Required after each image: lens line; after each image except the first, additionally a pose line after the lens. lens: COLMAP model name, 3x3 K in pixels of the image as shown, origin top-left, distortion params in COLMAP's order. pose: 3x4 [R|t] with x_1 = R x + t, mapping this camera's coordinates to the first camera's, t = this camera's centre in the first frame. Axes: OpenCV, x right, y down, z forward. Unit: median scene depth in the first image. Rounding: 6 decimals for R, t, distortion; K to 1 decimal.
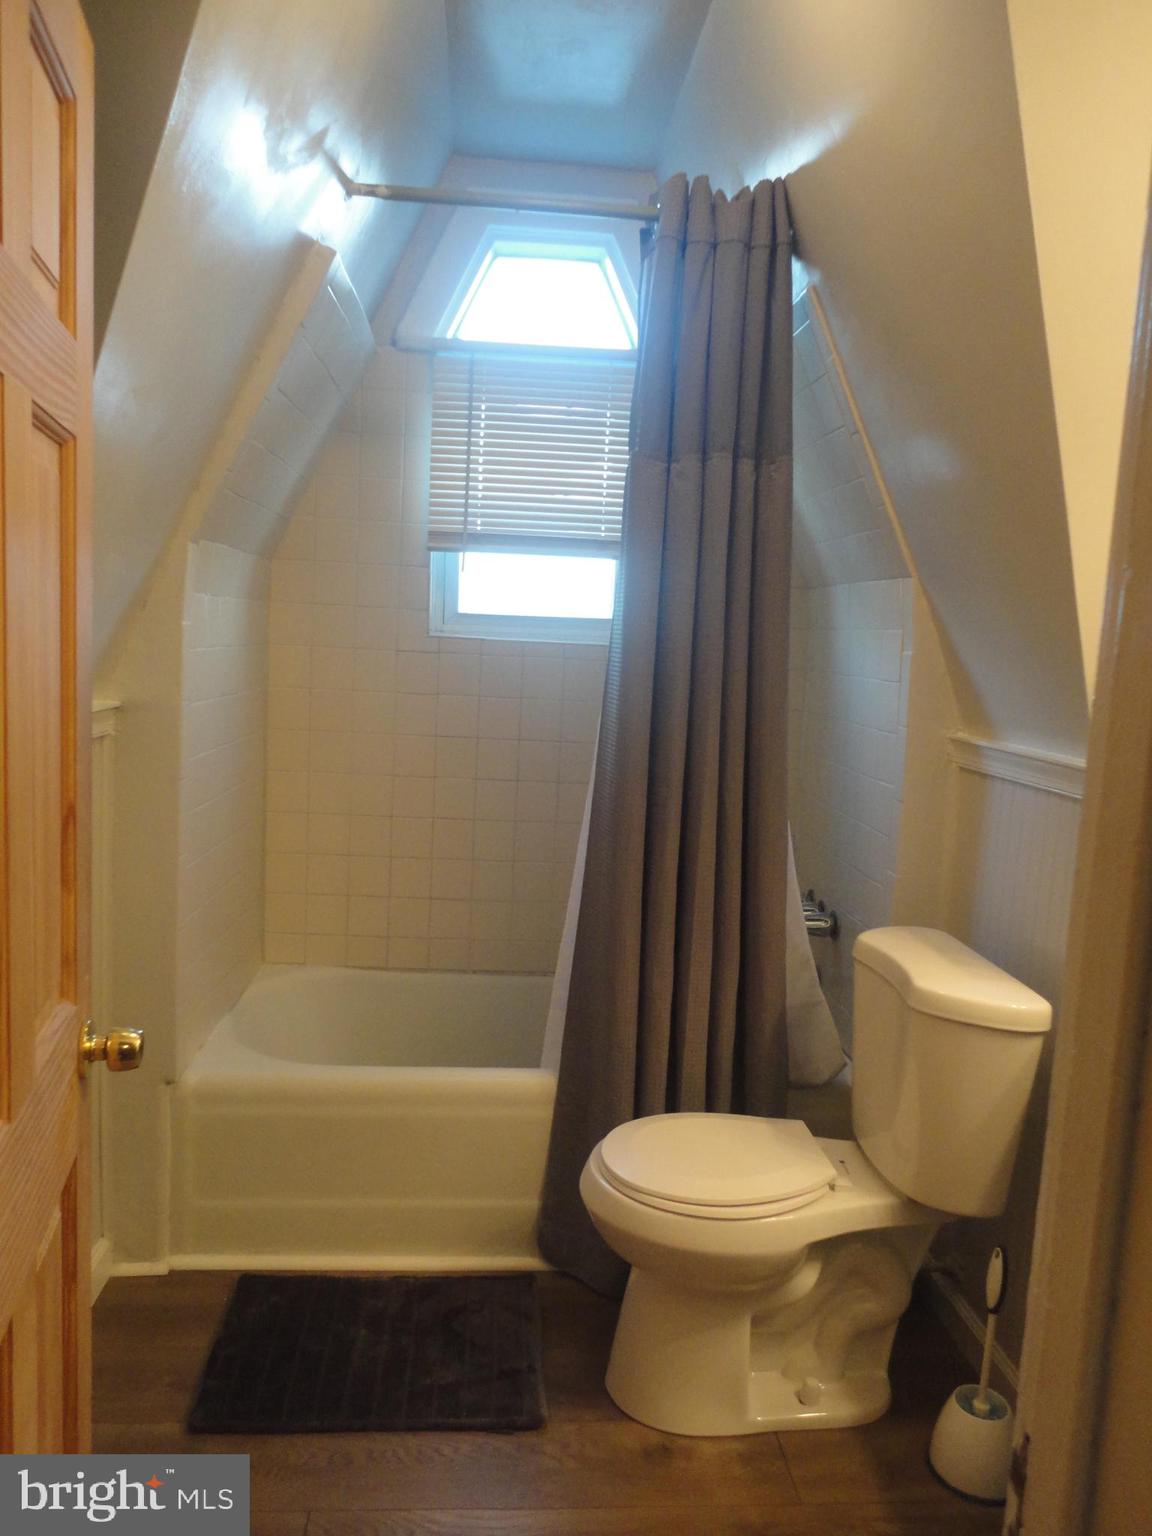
lens RADIAL K [[1127.1, 0, 573.0], [0, 1127.1, 773.8], [0, 0, 1]] dist [-0.006054, 0.007526]
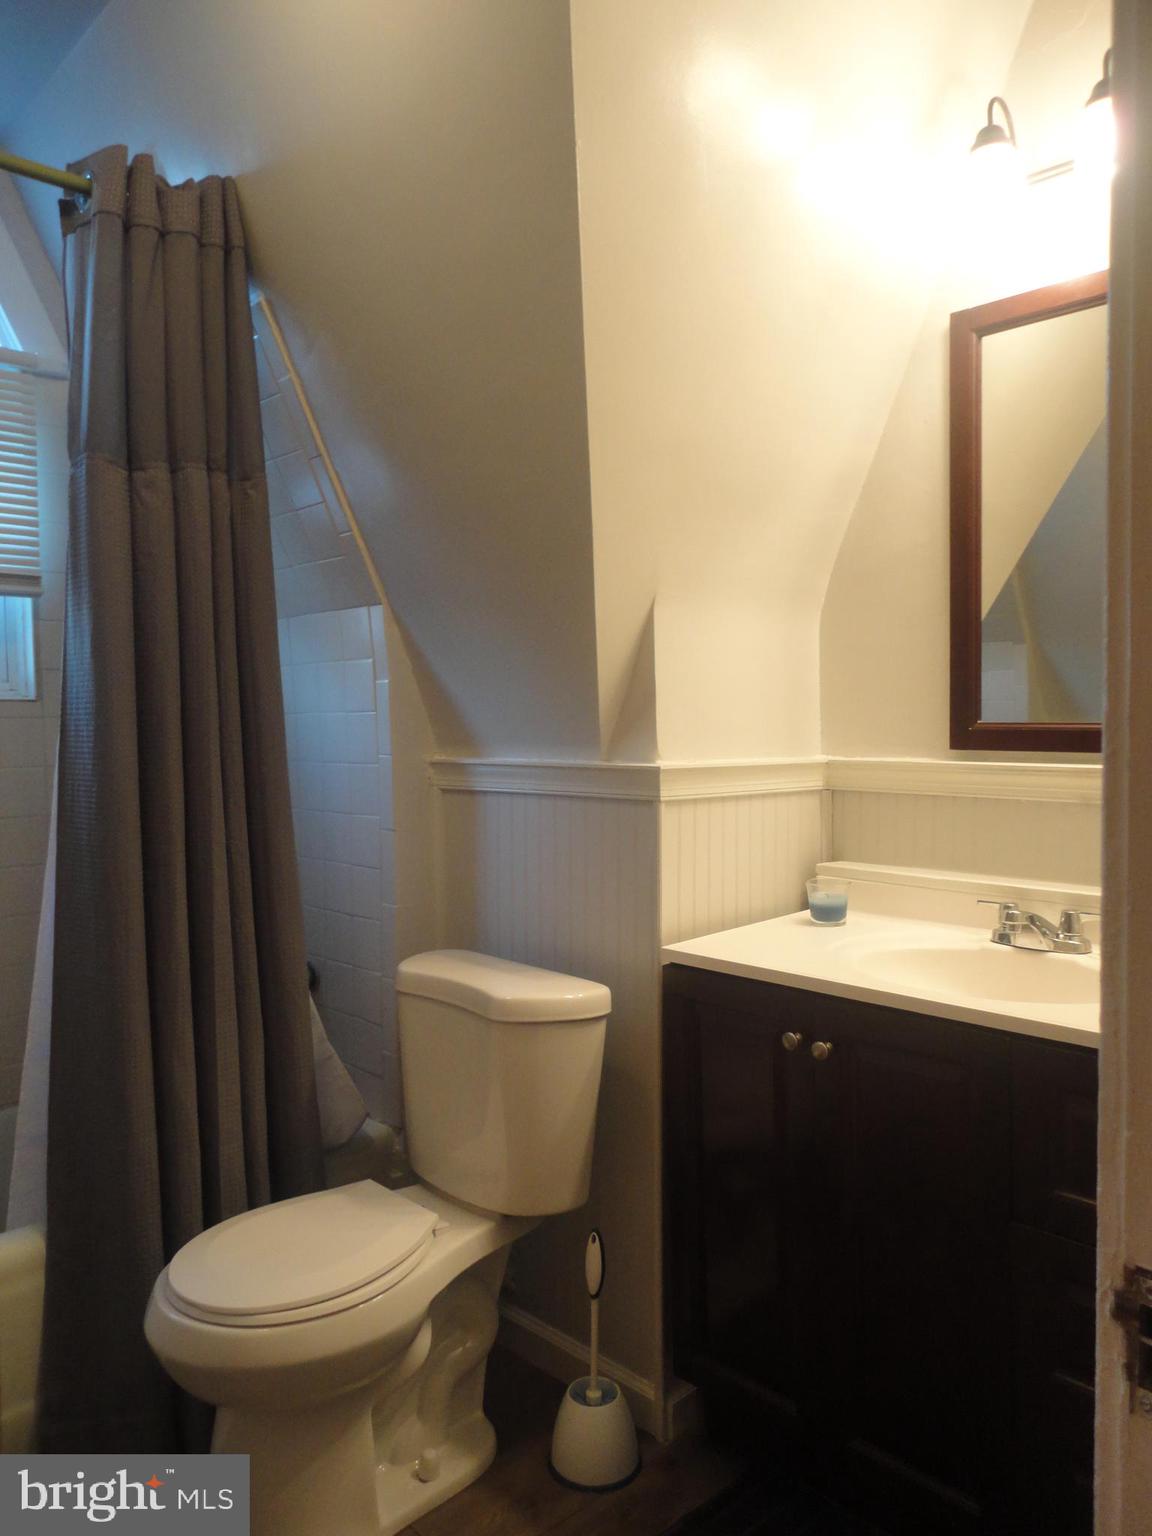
lens RADIAL K [[1146.6, 0, 576.0], [0, 1146.6, 768.0], [0, 0, 1]] dist [-0.002597, 0.004240]
pose [[0.772149, -0.087377, 0.629405, -0.228106], [0.130237, 0.991235, -0.022166, 0.014849], [-0.621951, 0.099088, 0.776761, 0.126486]]
